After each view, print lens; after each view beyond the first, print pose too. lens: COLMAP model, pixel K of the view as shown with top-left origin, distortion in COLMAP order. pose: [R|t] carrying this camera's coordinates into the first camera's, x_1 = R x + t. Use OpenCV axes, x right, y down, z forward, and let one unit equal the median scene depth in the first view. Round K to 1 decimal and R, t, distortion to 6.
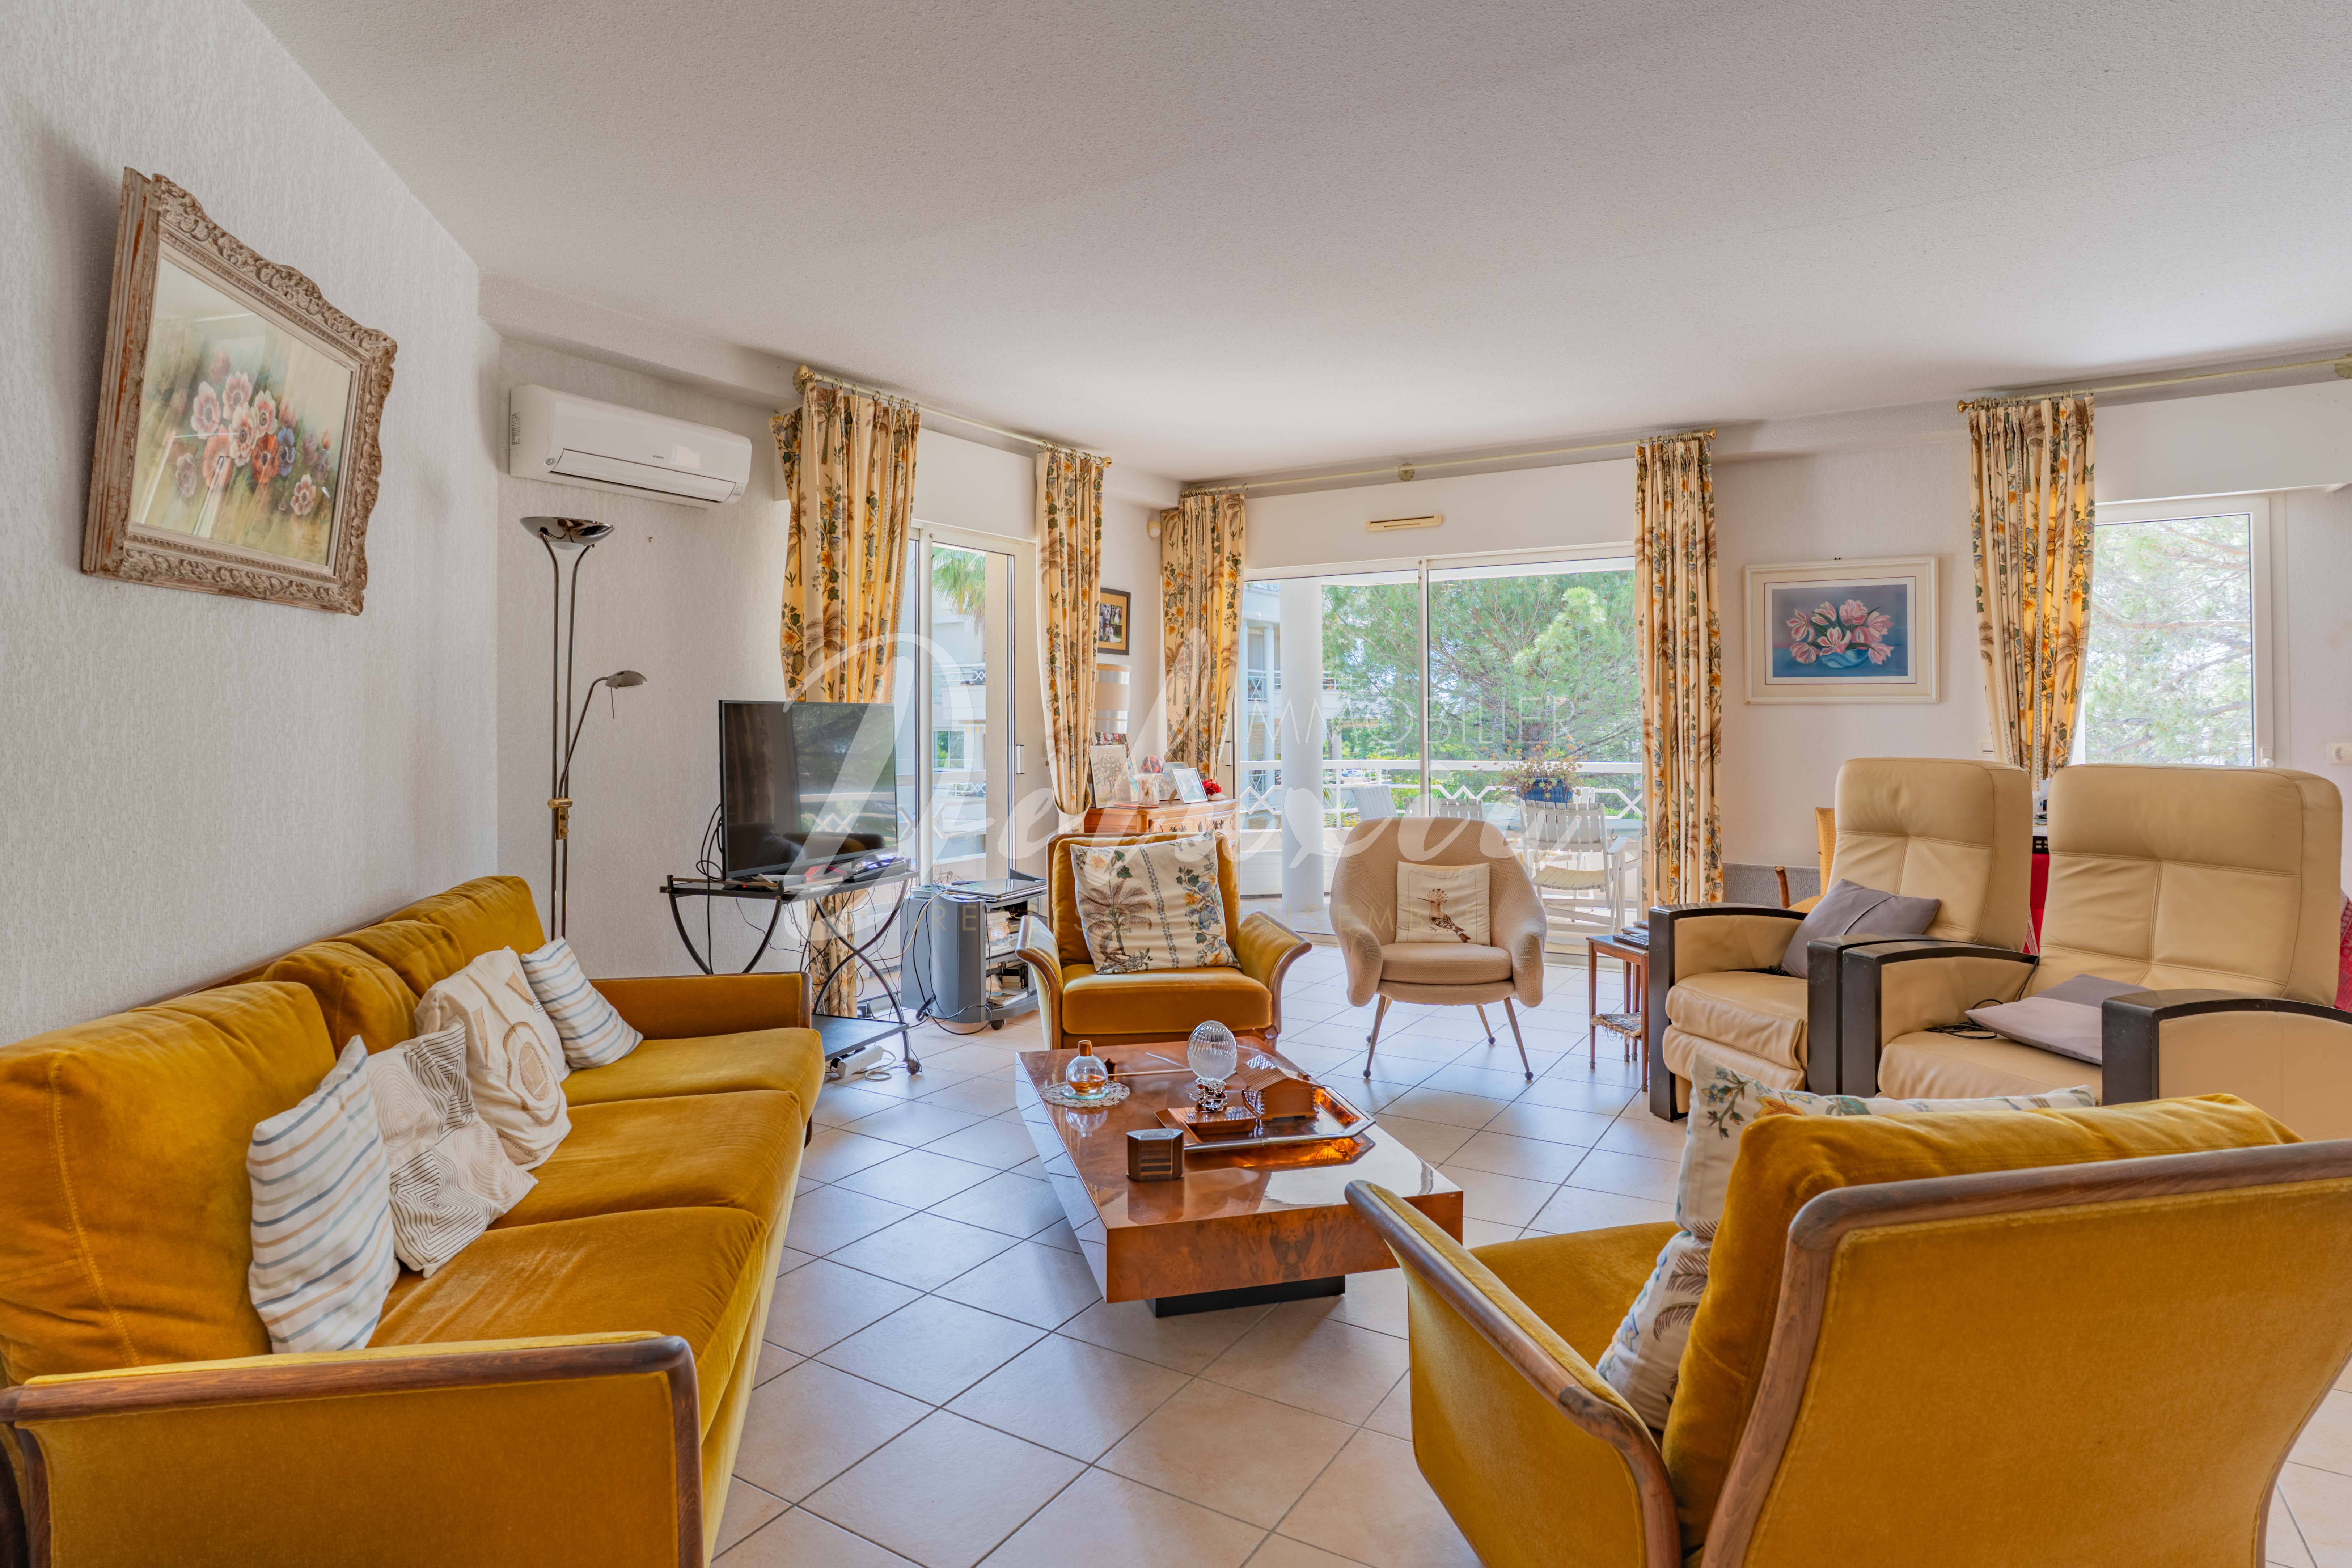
lens RADIAL K [[1270.8, 0, 1176.1], [0, 1270.8, 710.9], [0, 0, 1]] dist [-0.000441, -0.000038]
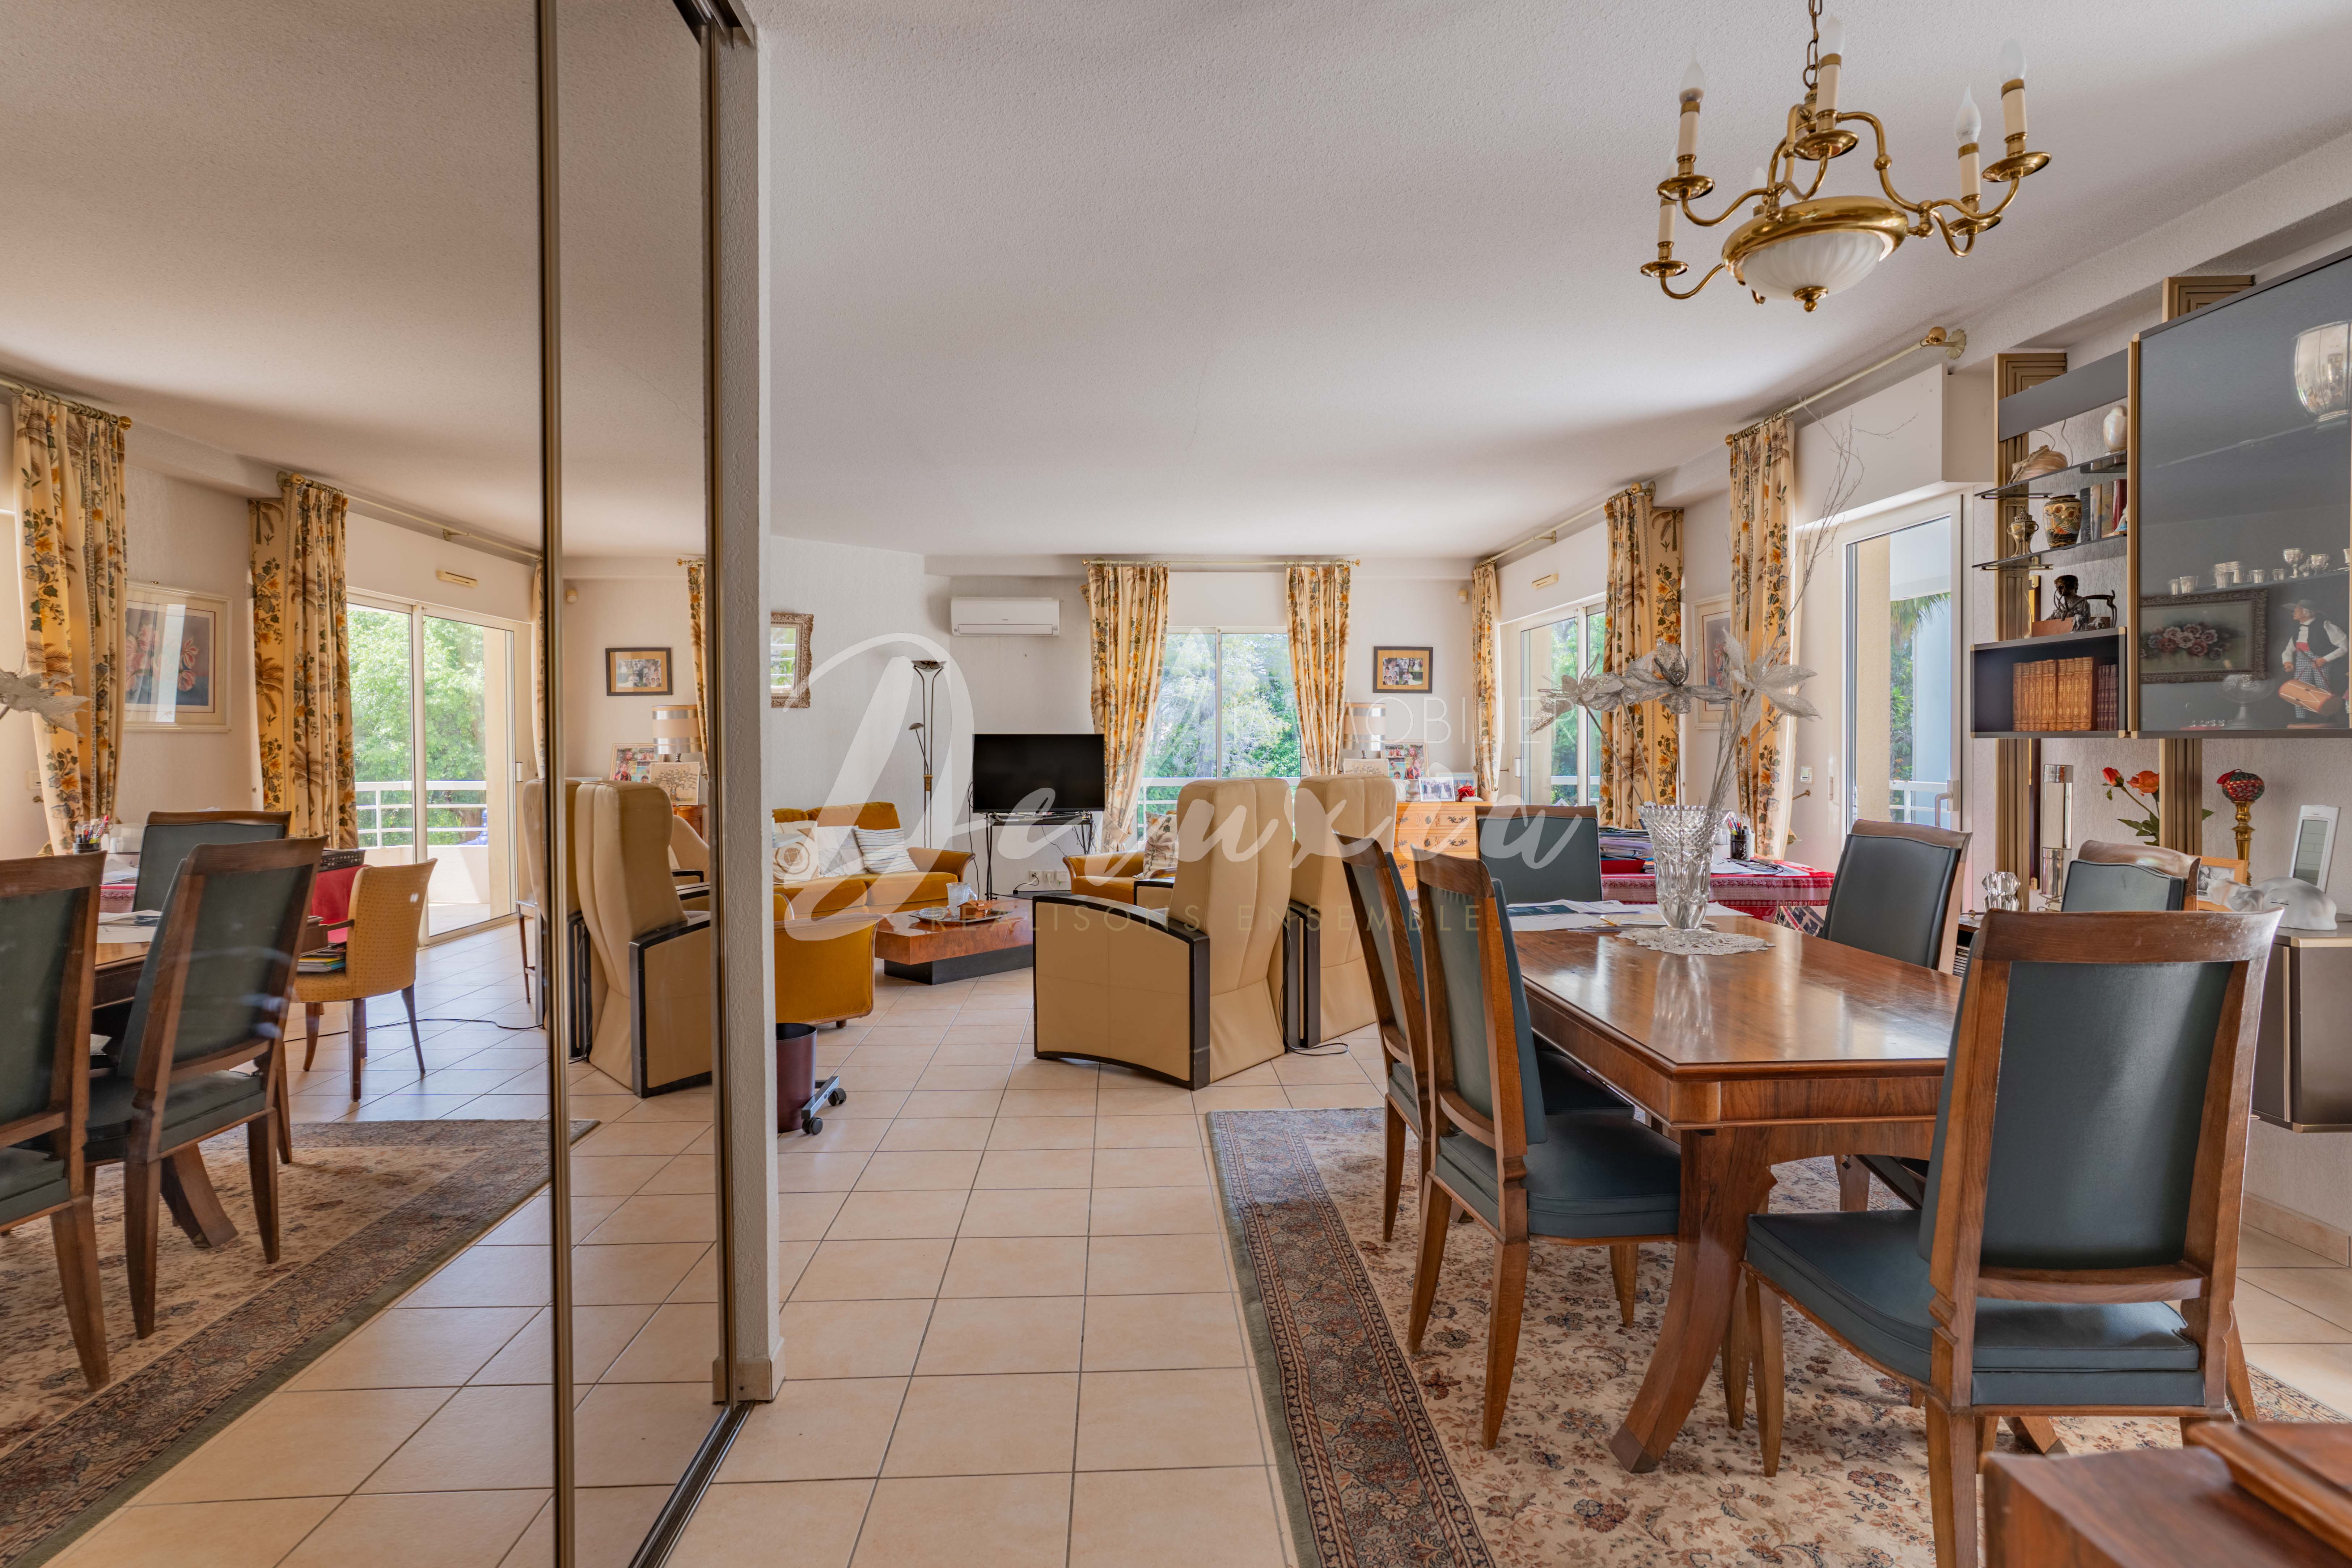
lens RADIAL K [[1292.5, 0, 1176.0], [0, 1292.5, 784.0], [0, 0, 1]] dist [0.000115, -0.000010]
pose [[0.560634, 0.019399, -0.827836, 1.127353], [0.010421, 0.999481, 0.030479, 0.009137], [0.827998, -0.025714, 0.560141, 0.004234]]
